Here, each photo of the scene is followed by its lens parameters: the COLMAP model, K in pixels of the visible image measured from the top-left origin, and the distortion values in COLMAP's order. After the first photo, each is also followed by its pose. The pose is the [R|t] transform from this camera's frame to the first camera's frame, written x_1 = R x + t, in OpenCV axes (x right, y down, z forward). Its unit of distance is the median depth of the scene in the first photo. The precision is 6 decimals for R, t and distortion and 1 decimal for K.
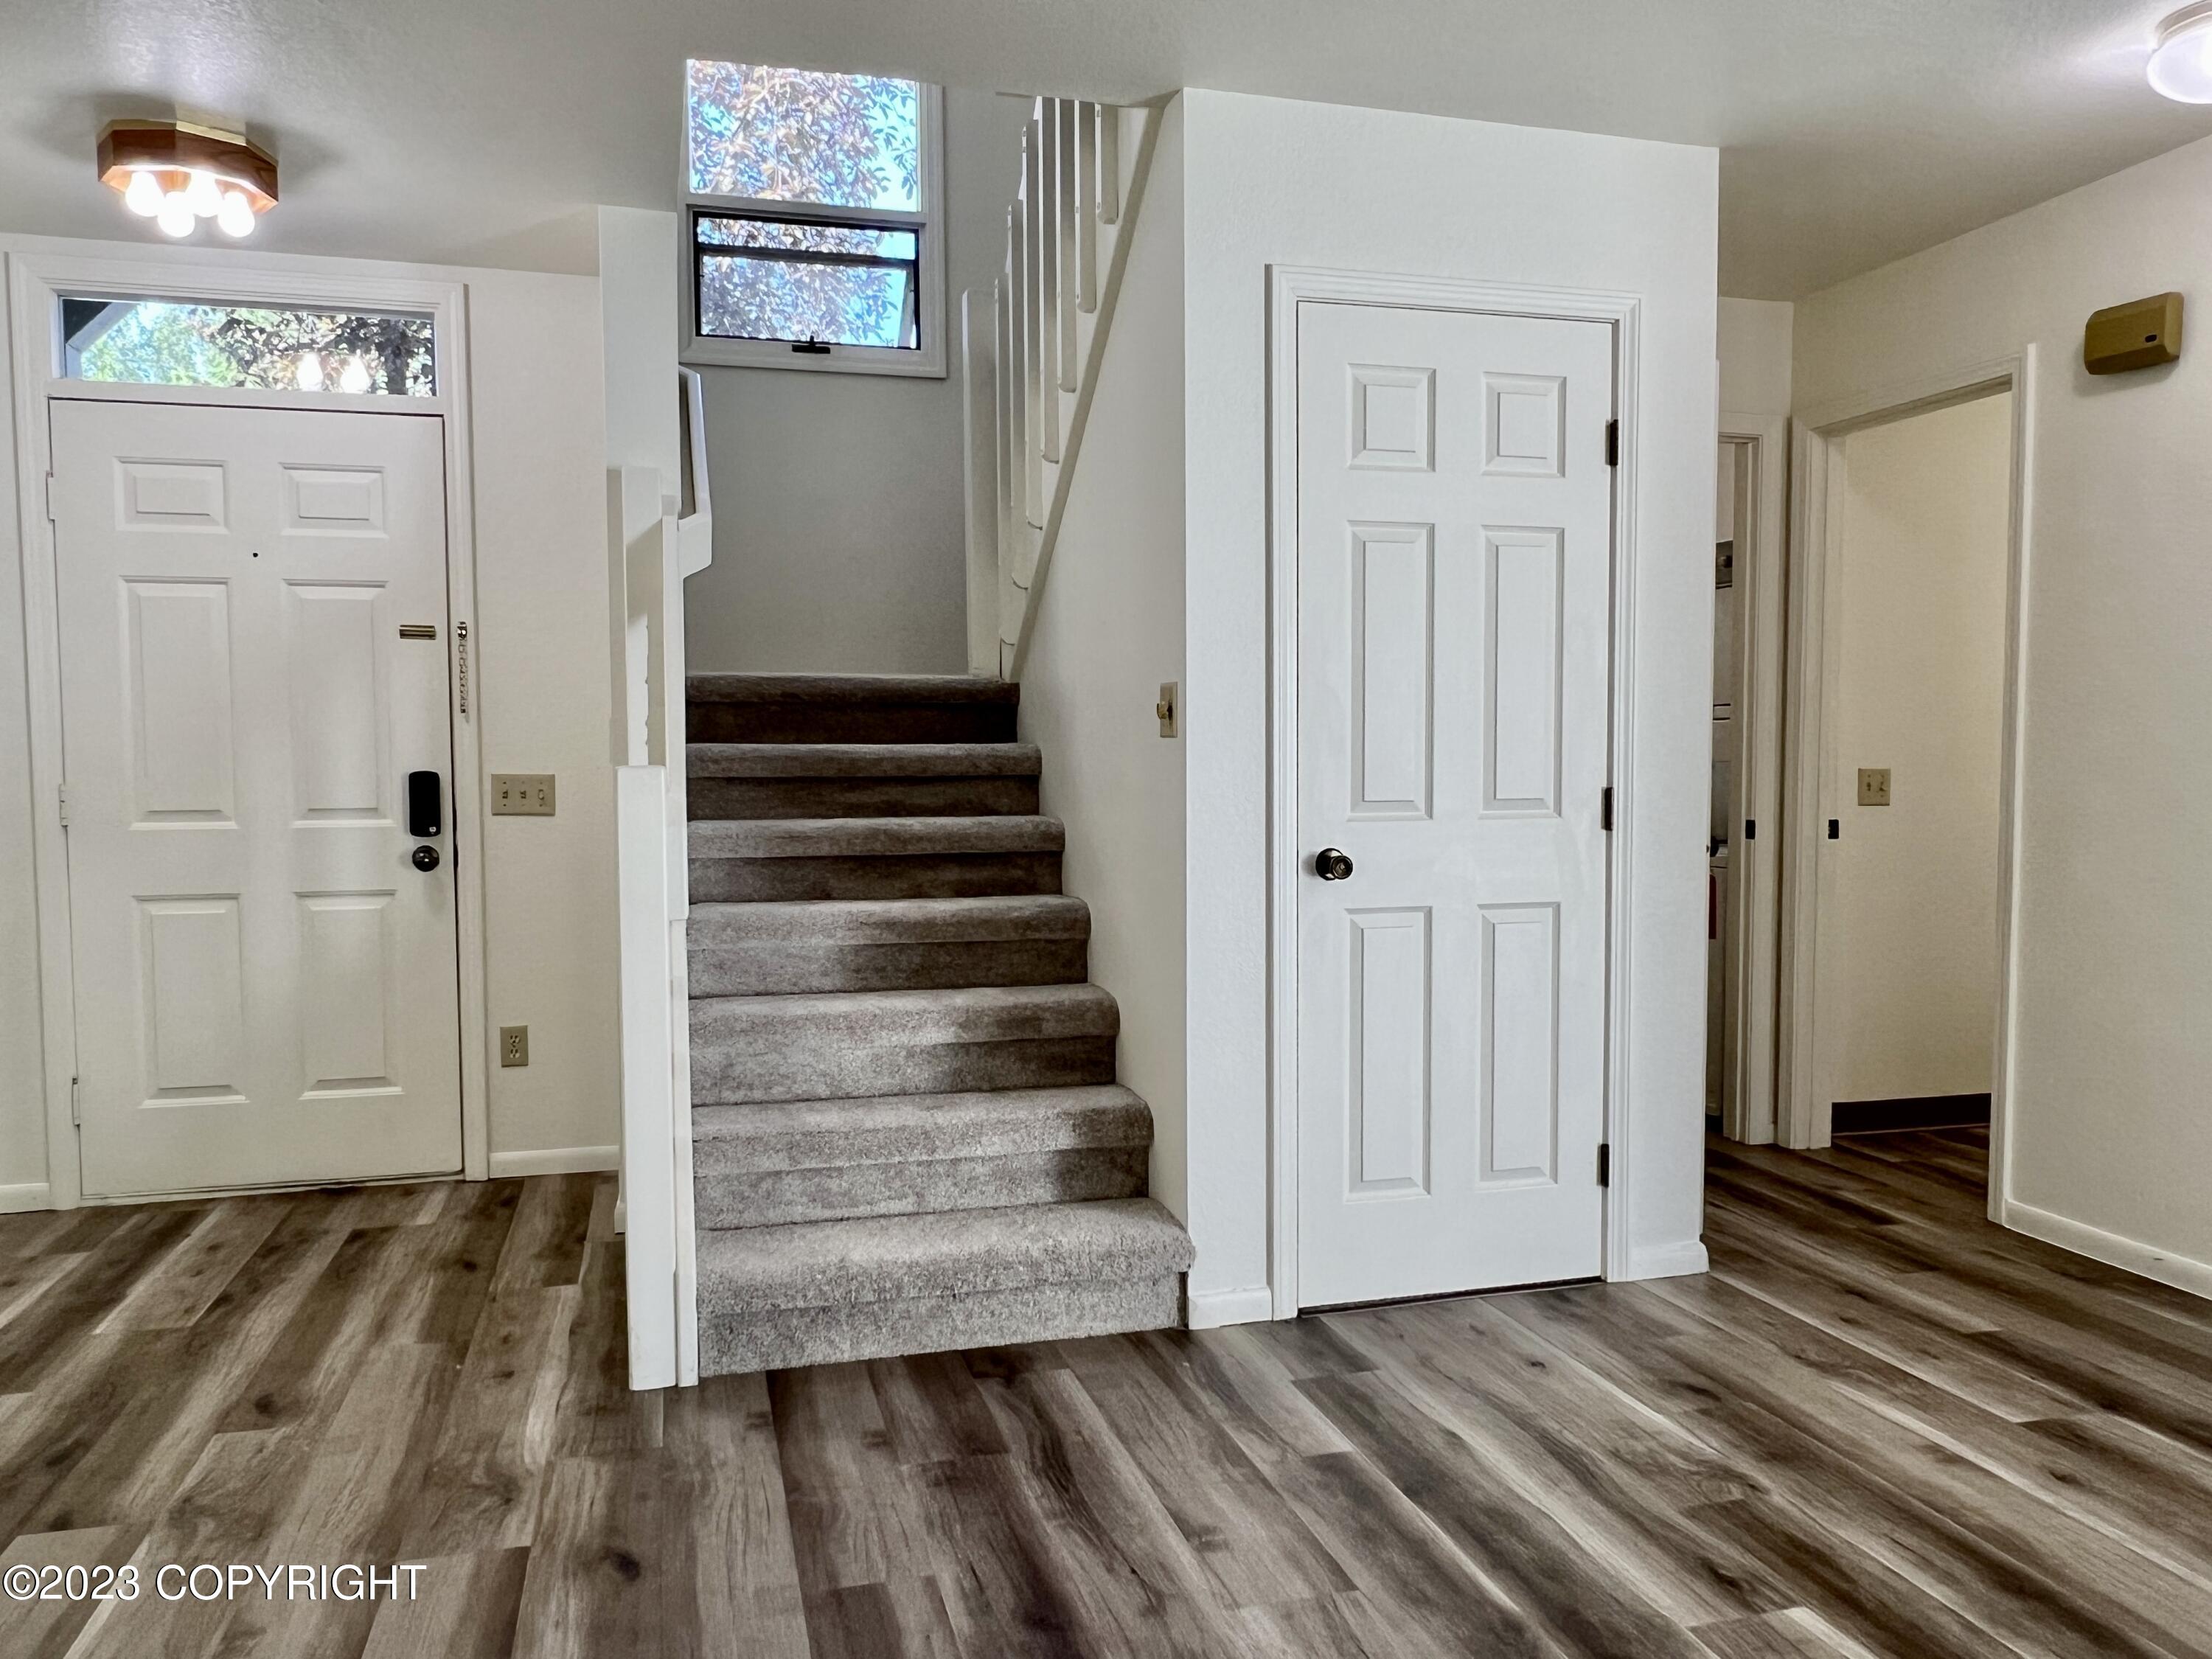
lens RADIAL K [[1629.6, 0, 1116.4], [0, 1629.6, 852.5], [0, 0, 1]] dist [0.004383, -0.009926]
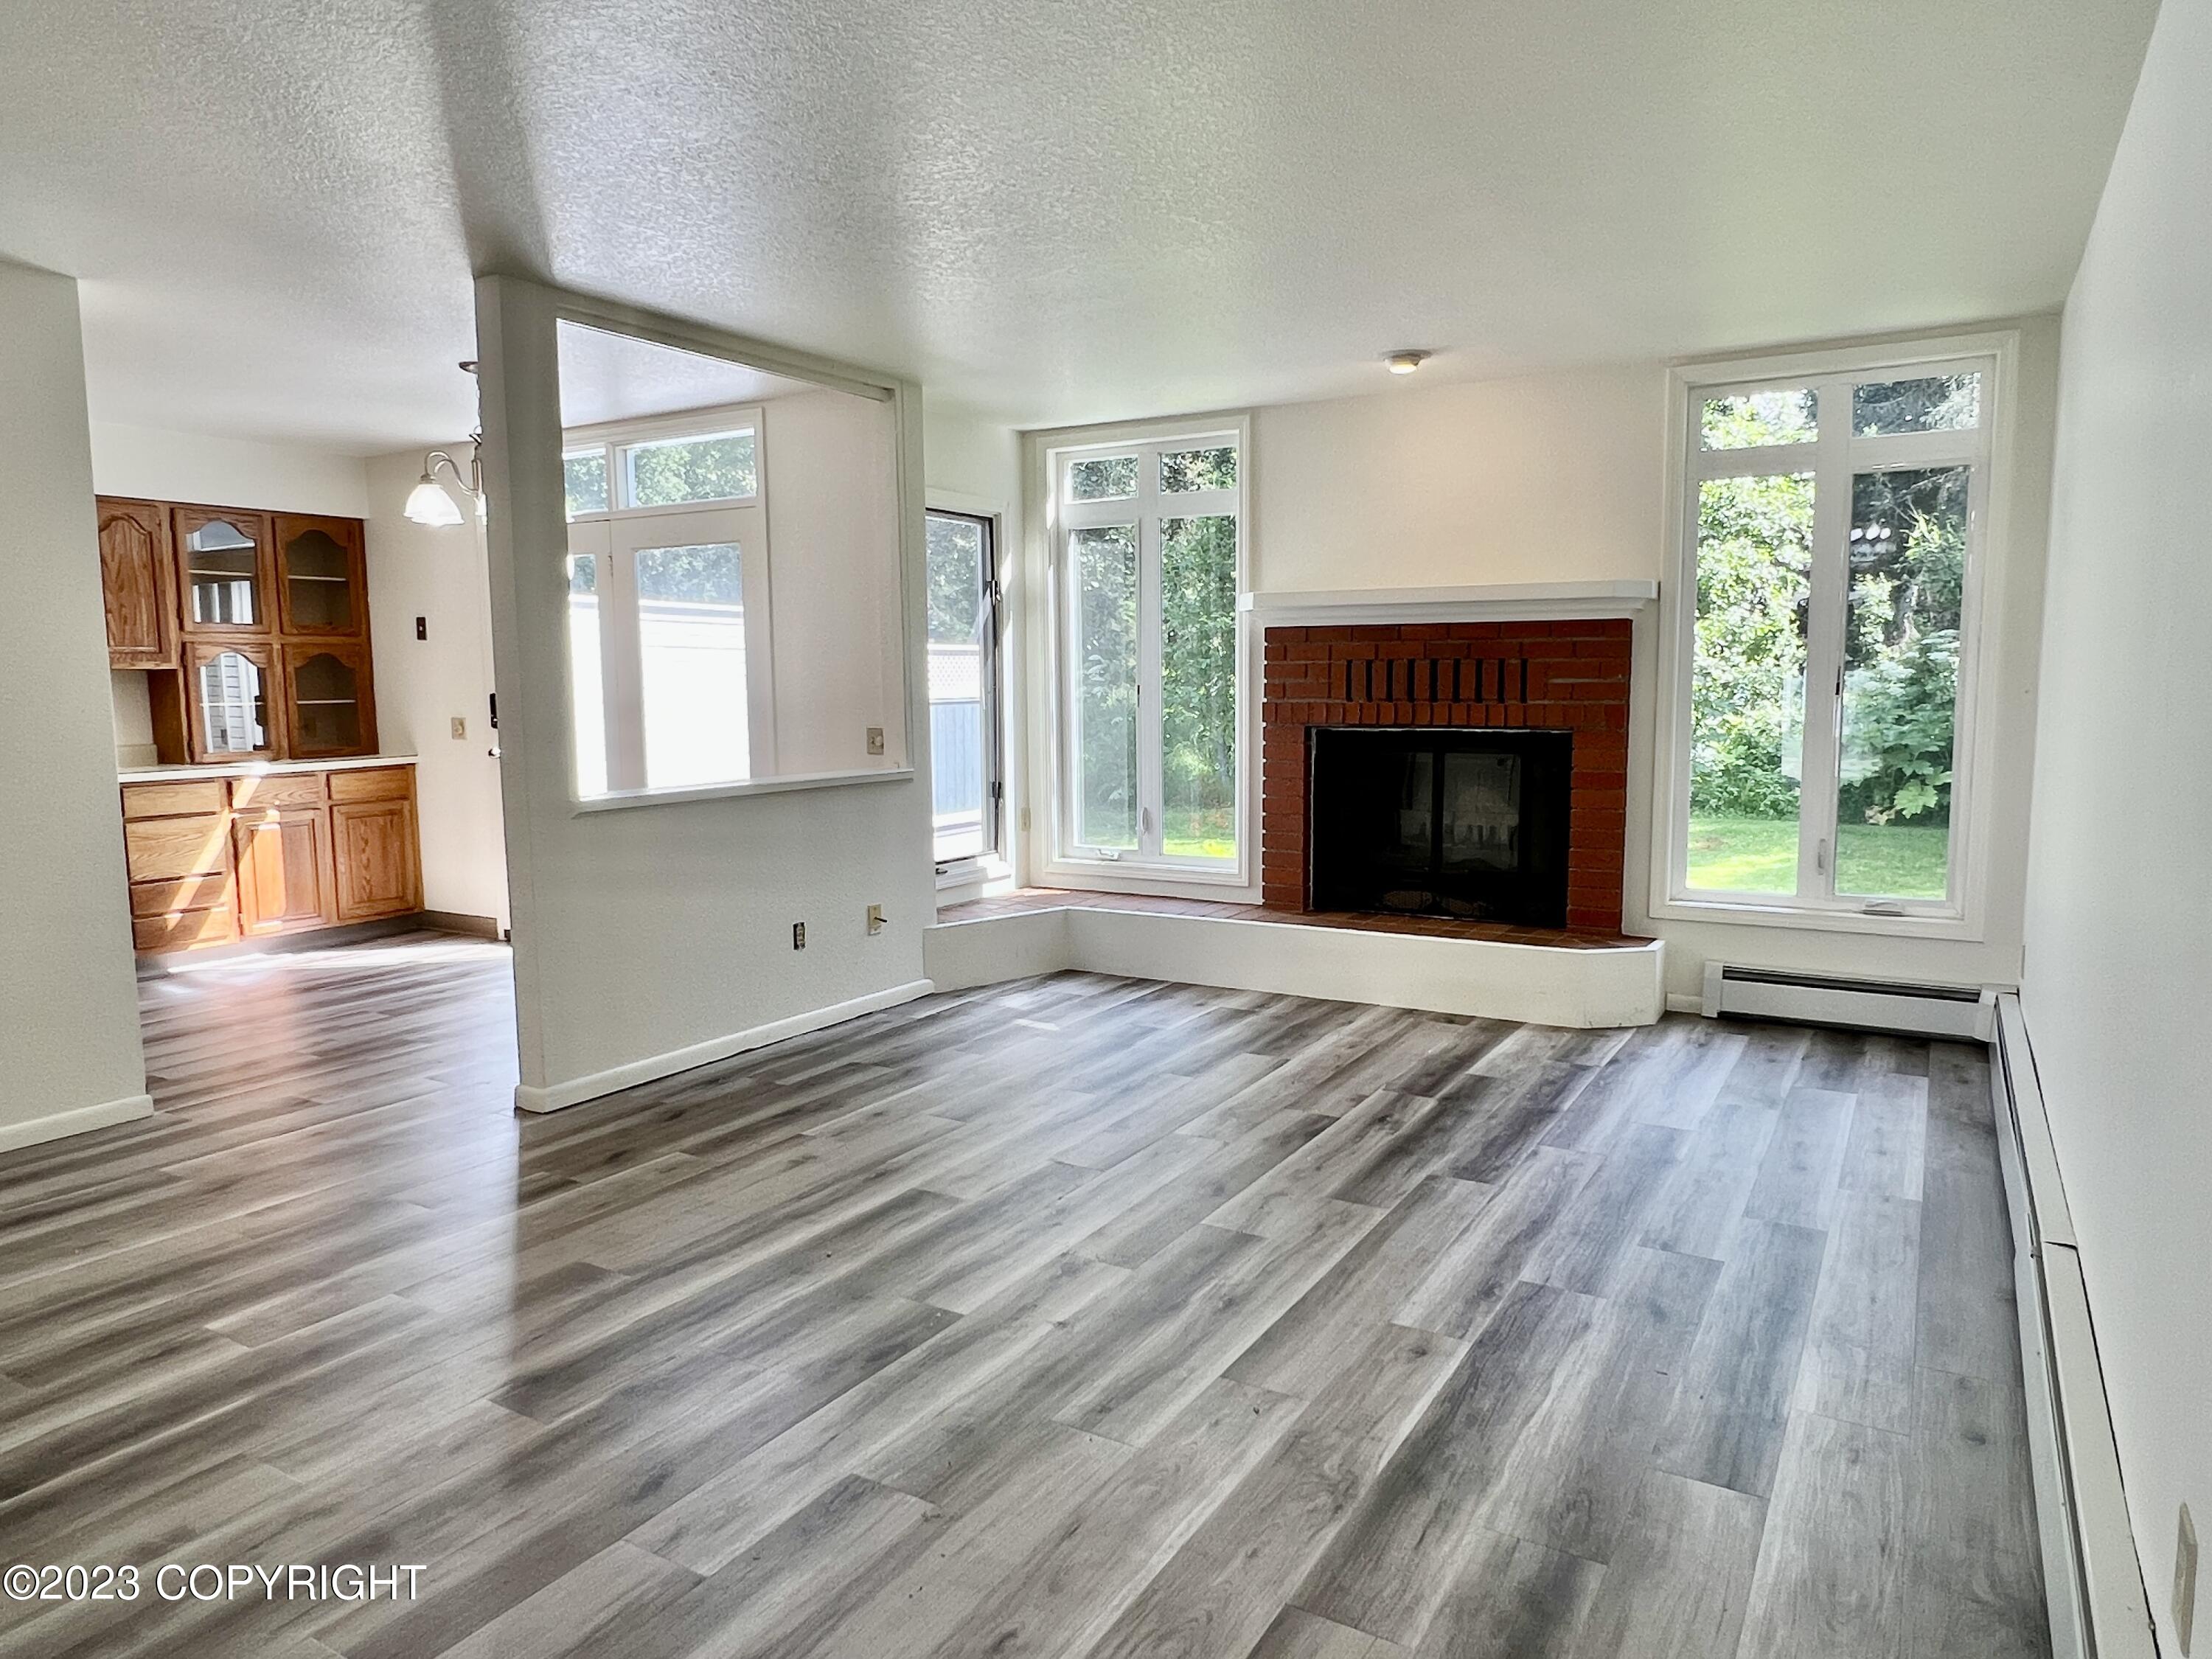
lens RADIAL K [[1395.5, 0, 1111.2], [0, 1395.5, 825.3], [0, 0, 1]] dist [0.006762, -0.002711]
pose [[-0.682824, -0.066656, 0.727536, -0.655794], [0.055822, 0.988158, 0.142925, -0.079933], [-0.728448, 0.138205, -0.671017, 0.743965]]
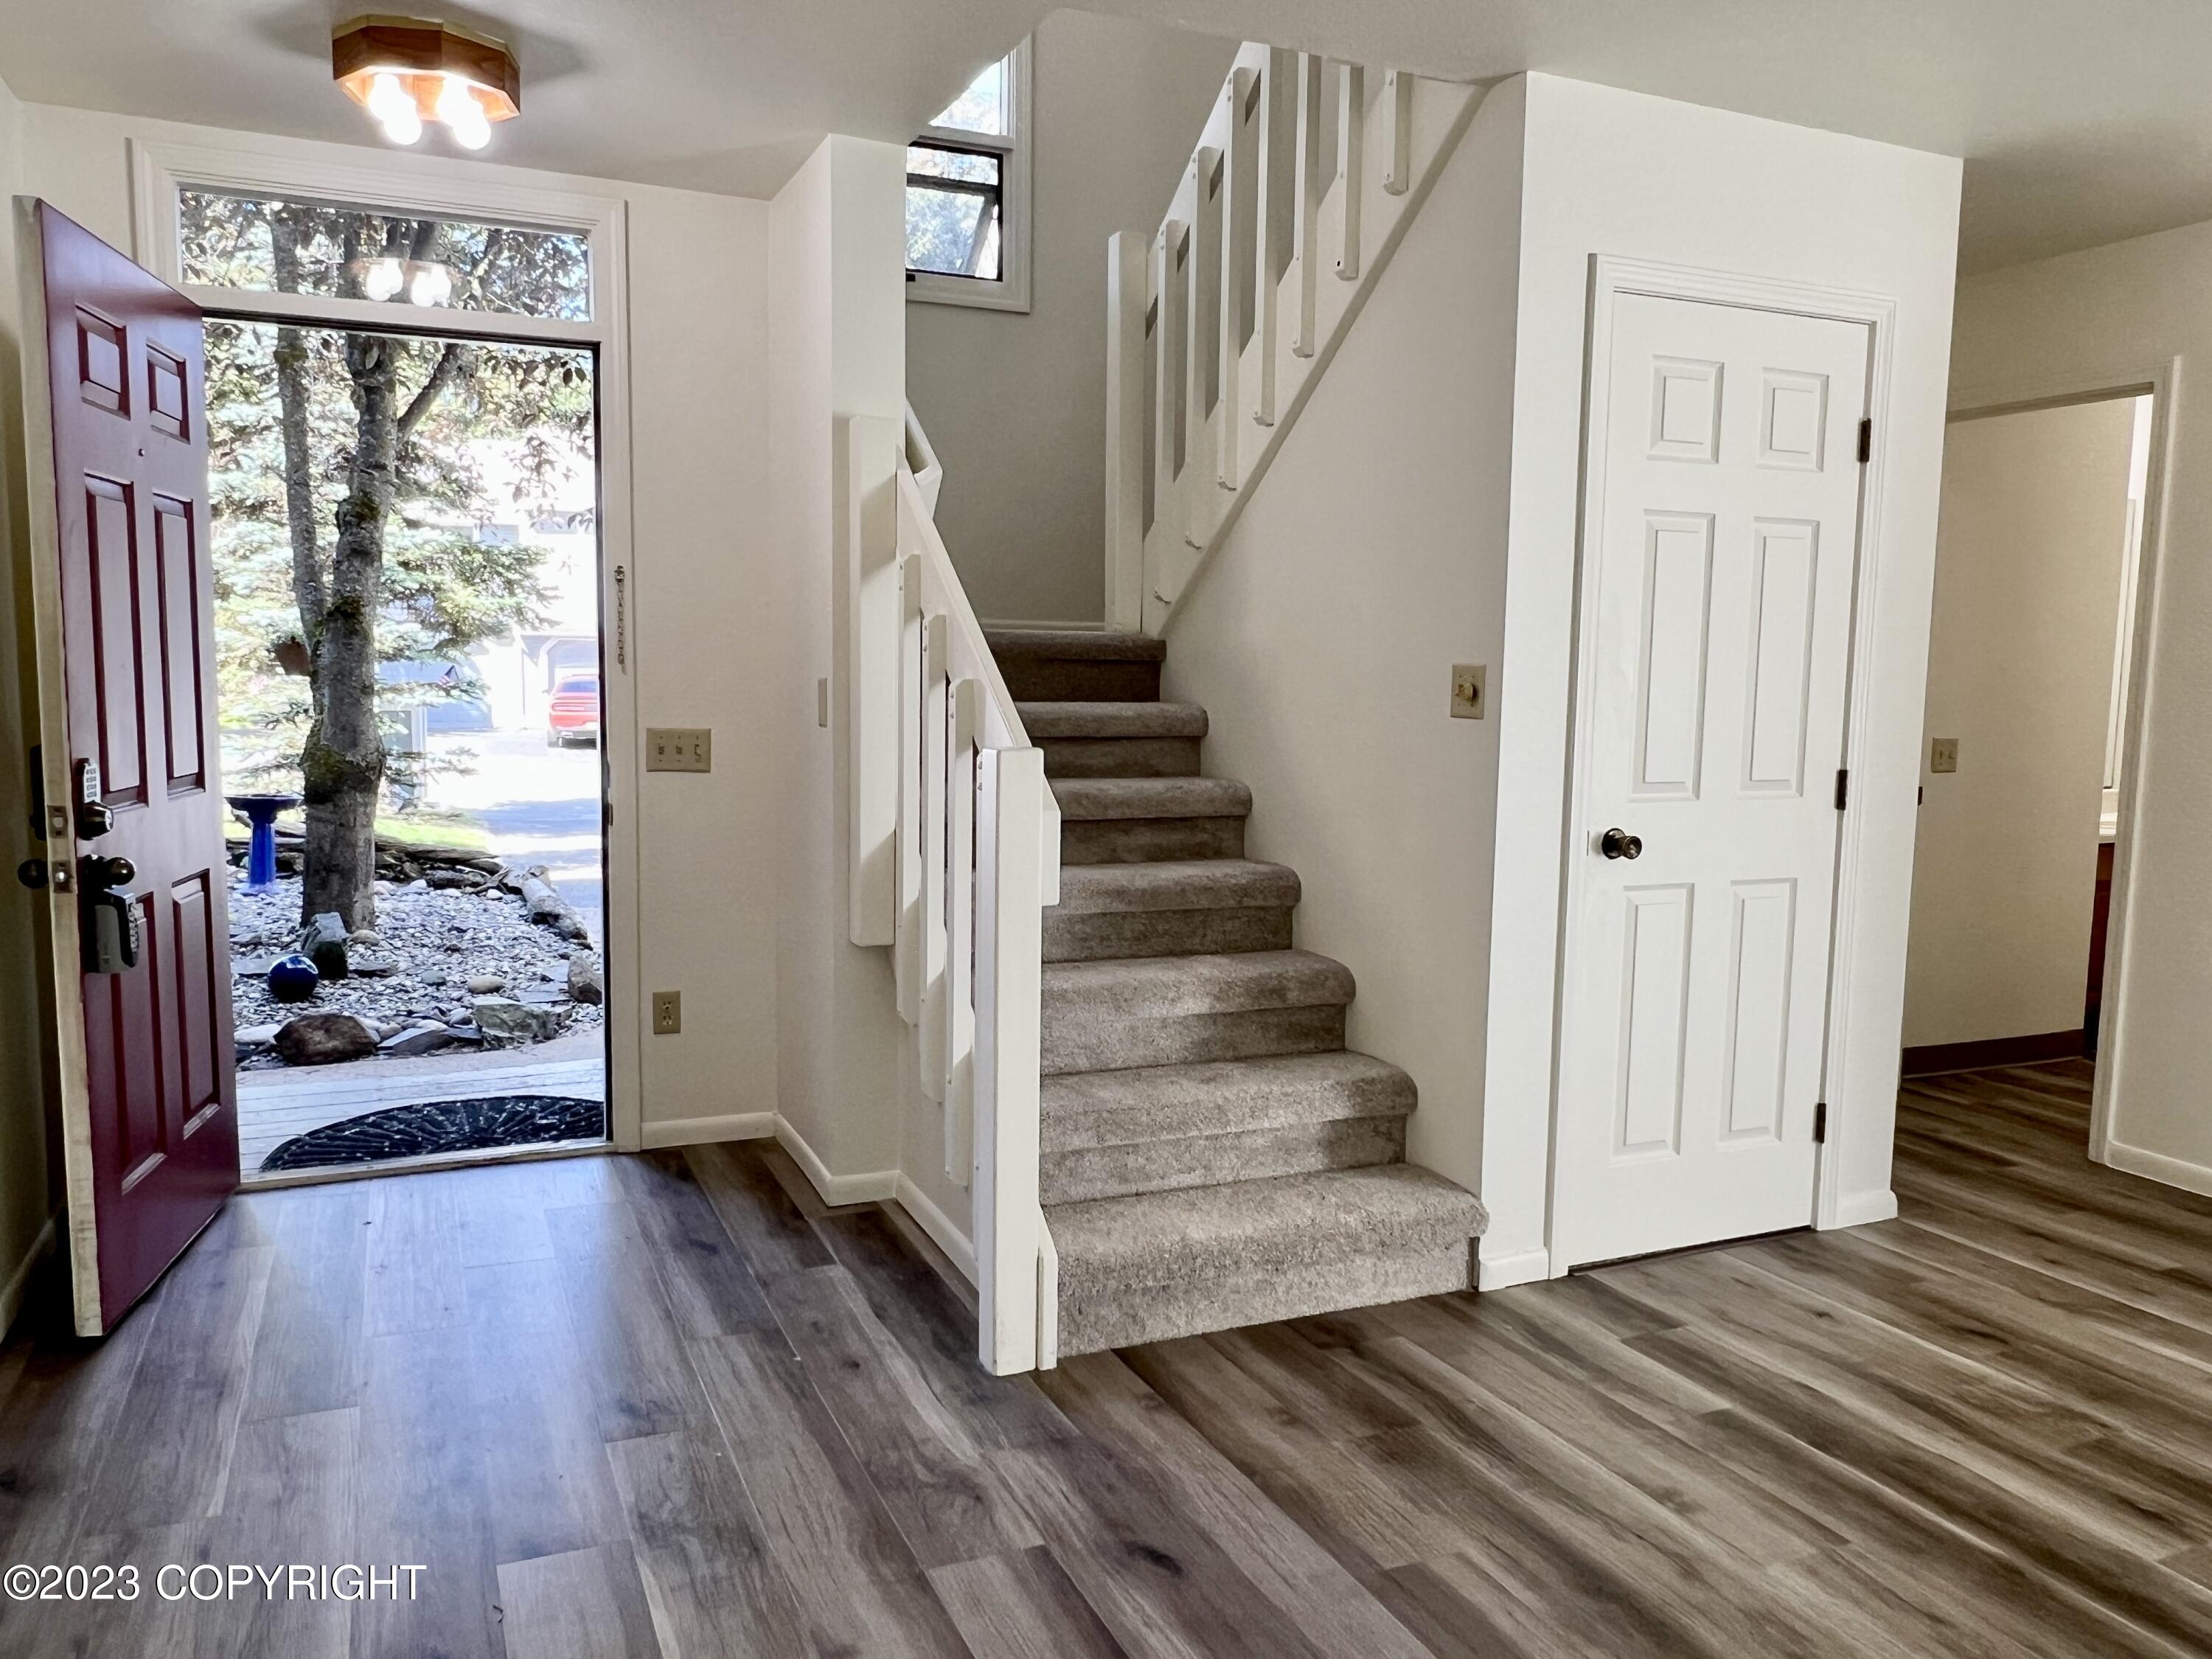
lens RADIAL K [[1629.6, 0, 1136.7], [0, 1629.6, 868.5], [0, 0, 1]] dist [0.004383, -0.009926]
pose [[0.988883, 0.002745, 0.148668, -0.309479], [-0.011799, 0.998125, 0.060057, -0.034608], [-0.148224, -0.061144, 0.987062, 0.019573]]
